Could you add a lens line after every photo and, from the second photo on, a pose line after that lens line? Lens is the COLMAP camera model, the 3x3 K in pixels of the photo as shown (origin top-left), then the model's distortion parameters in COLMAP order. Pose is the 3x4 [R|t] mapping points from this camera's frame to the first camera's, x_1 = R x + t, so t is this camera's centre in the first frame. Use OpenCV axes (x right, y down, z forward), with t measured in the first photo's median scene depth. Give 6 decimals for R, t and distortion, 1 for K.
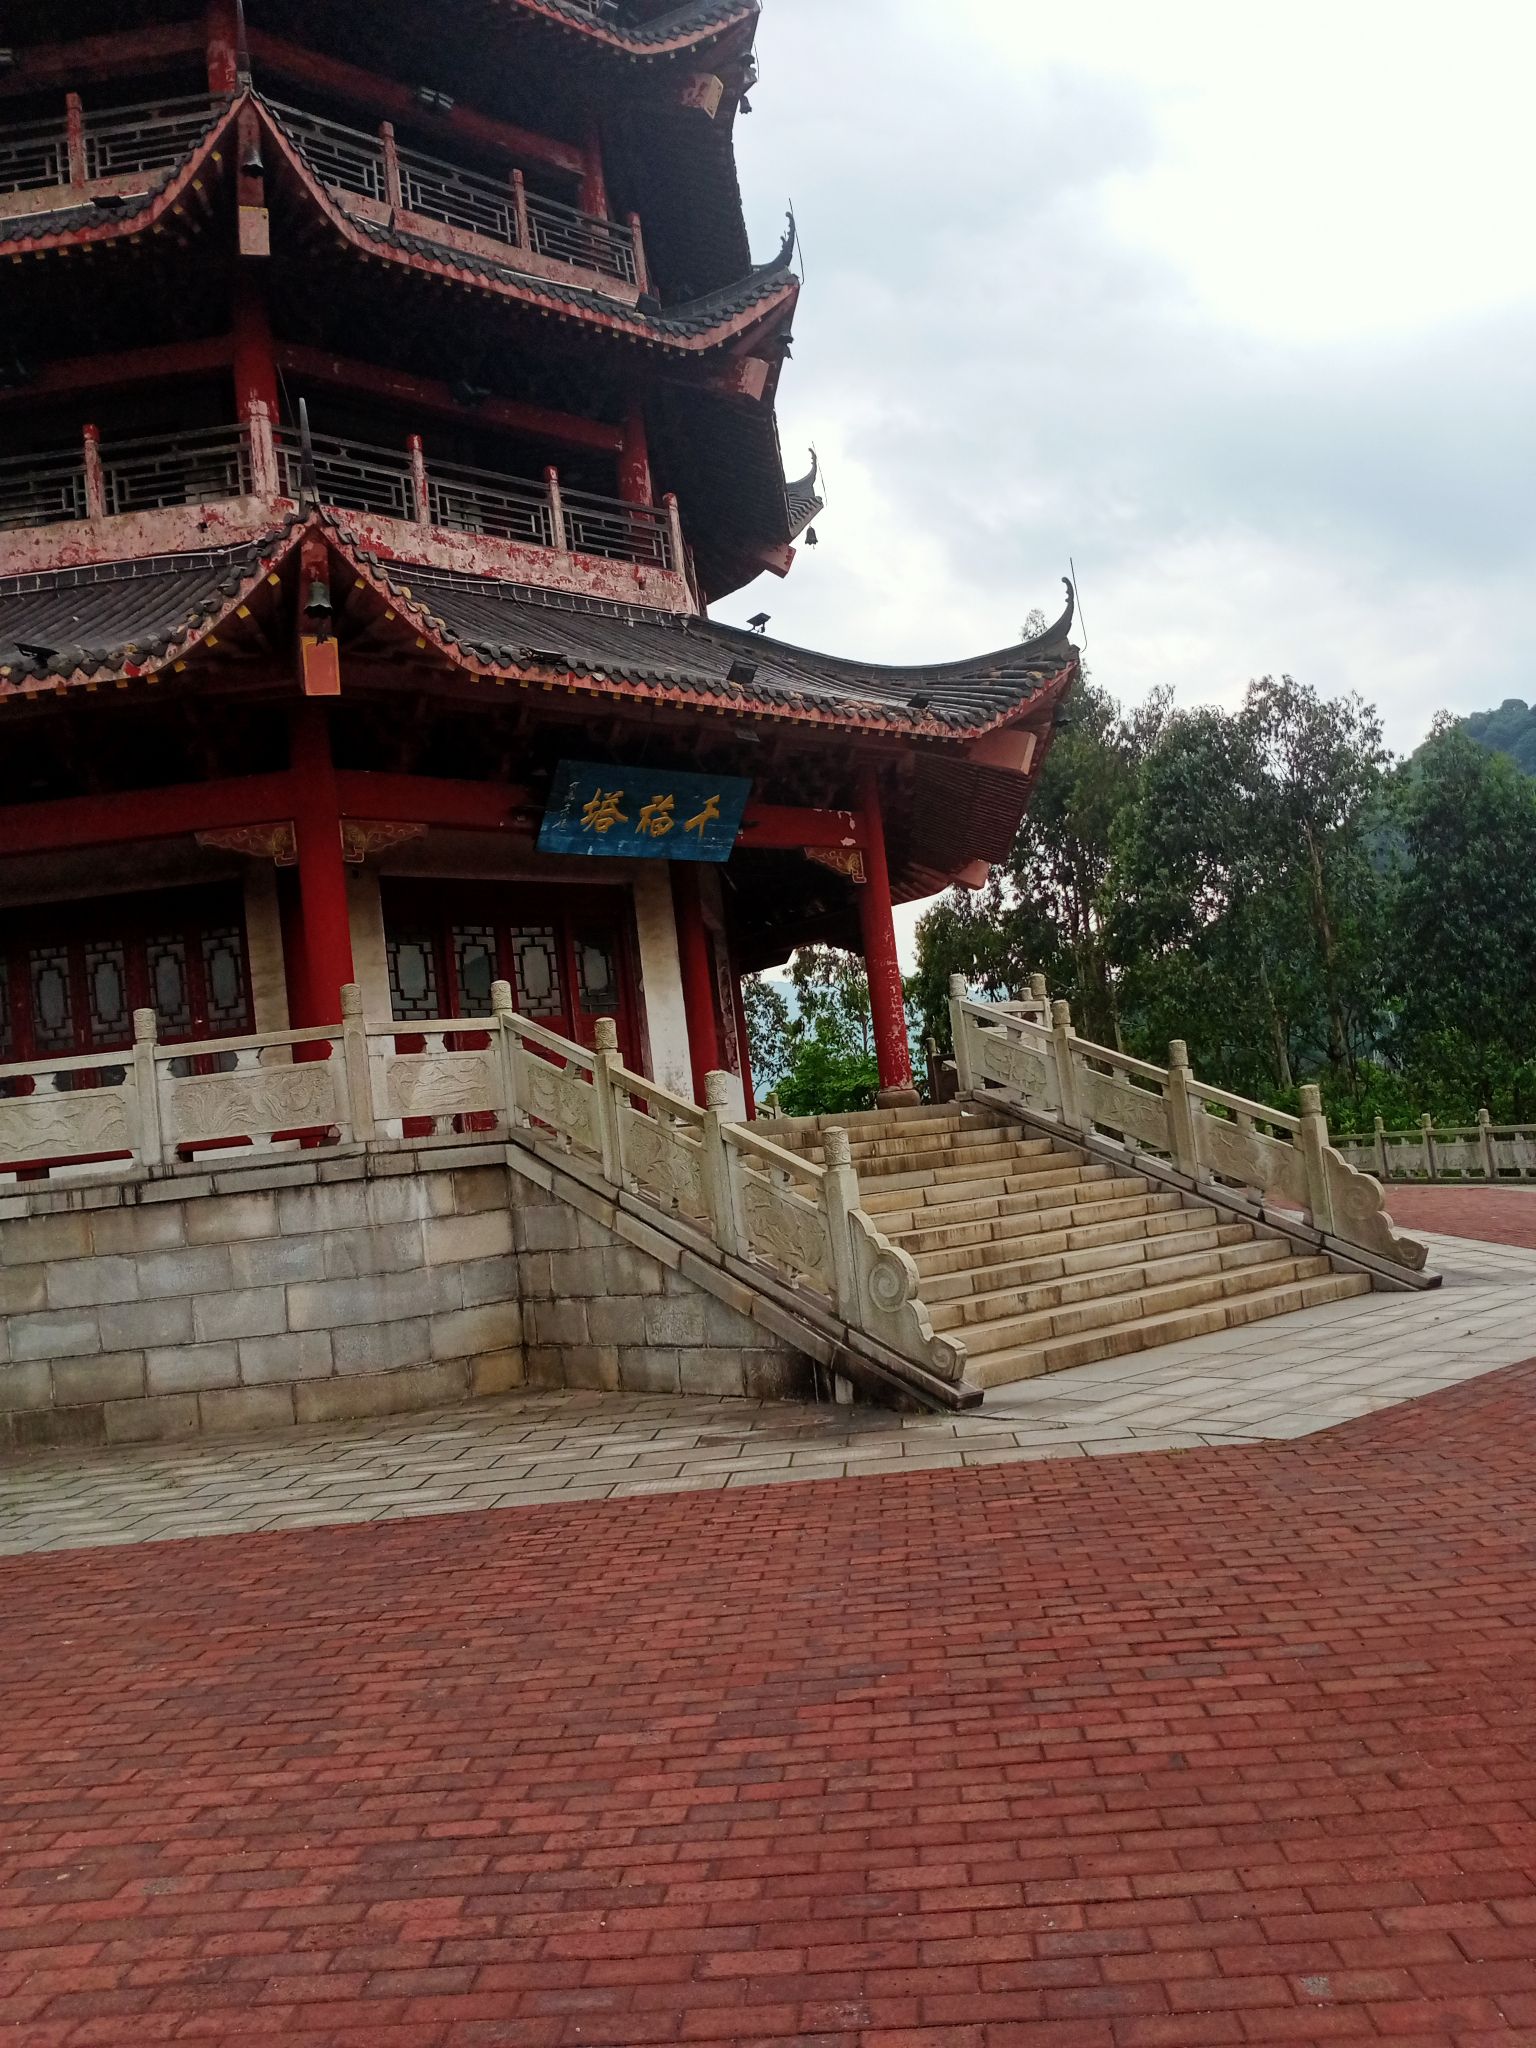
lens RADIAL K [[1703.3, 0, 753.4], [0, 1703.3, 1038.5], [0, 0, 1]] dist [0.047041, -0.106076]
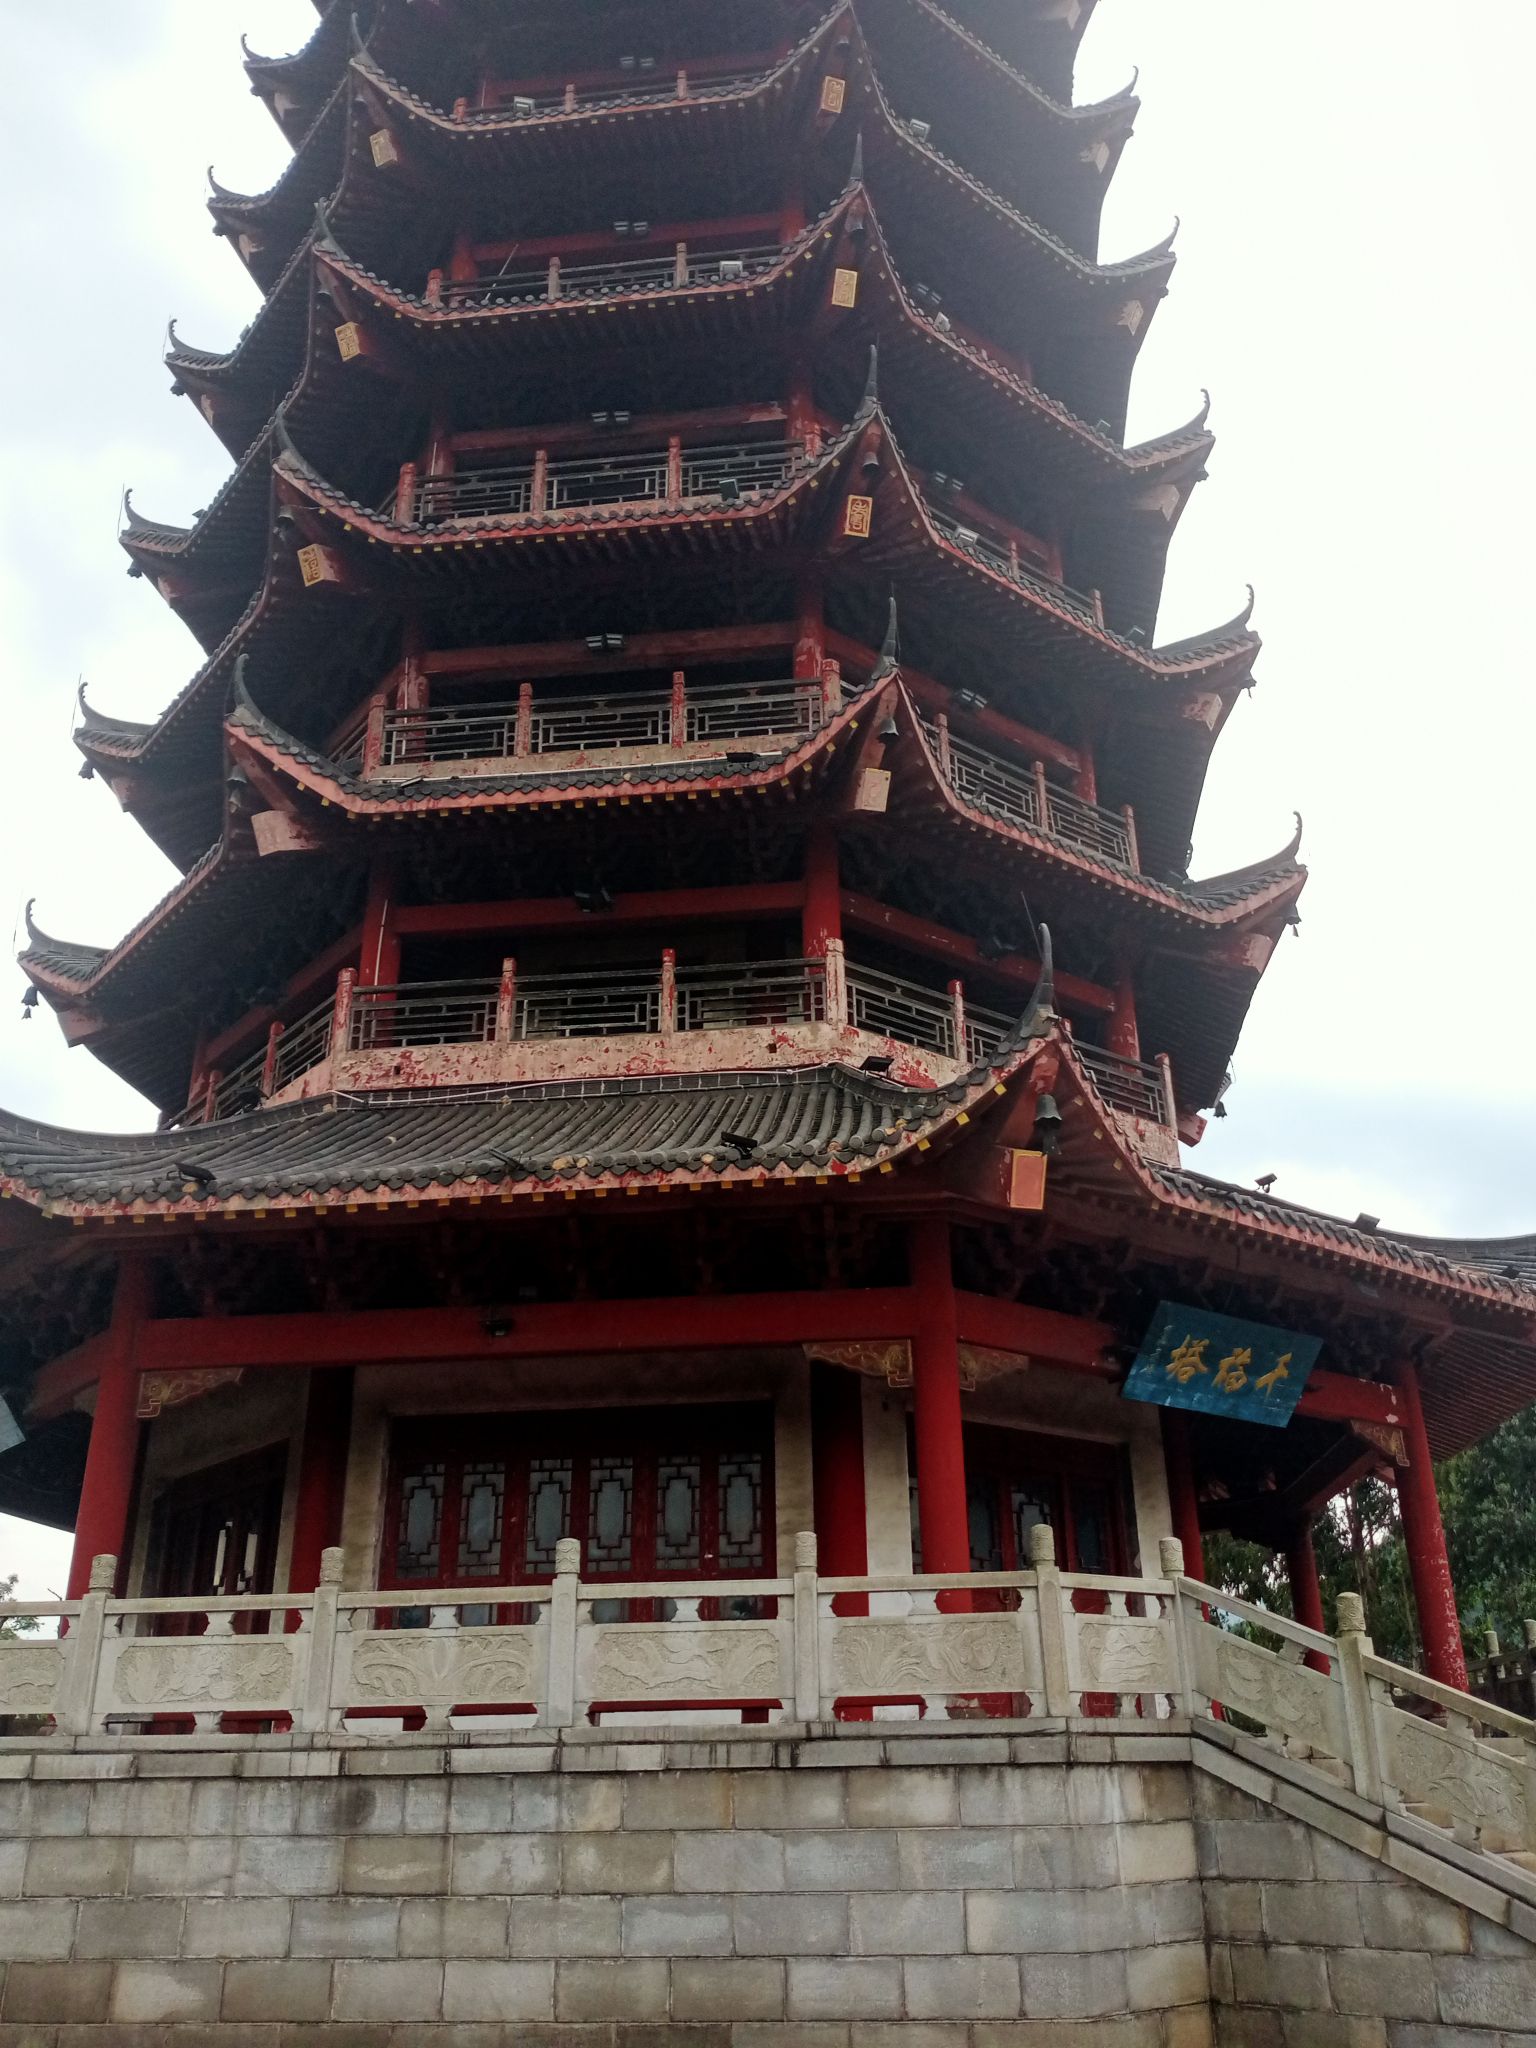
lens RADIAL K [[1703.3, 0, 830.8], [0, 1703.3, 987.4], [0, 0, 1]] dist [0.047041, -0.106076]
pose [[0.994048, 0.065928, -0.086733, -0.217365], [-0.092221, 0.933056, -0.347710, 0.020783], [0.058003, 0.353639, 0.933582, 0.039292]]
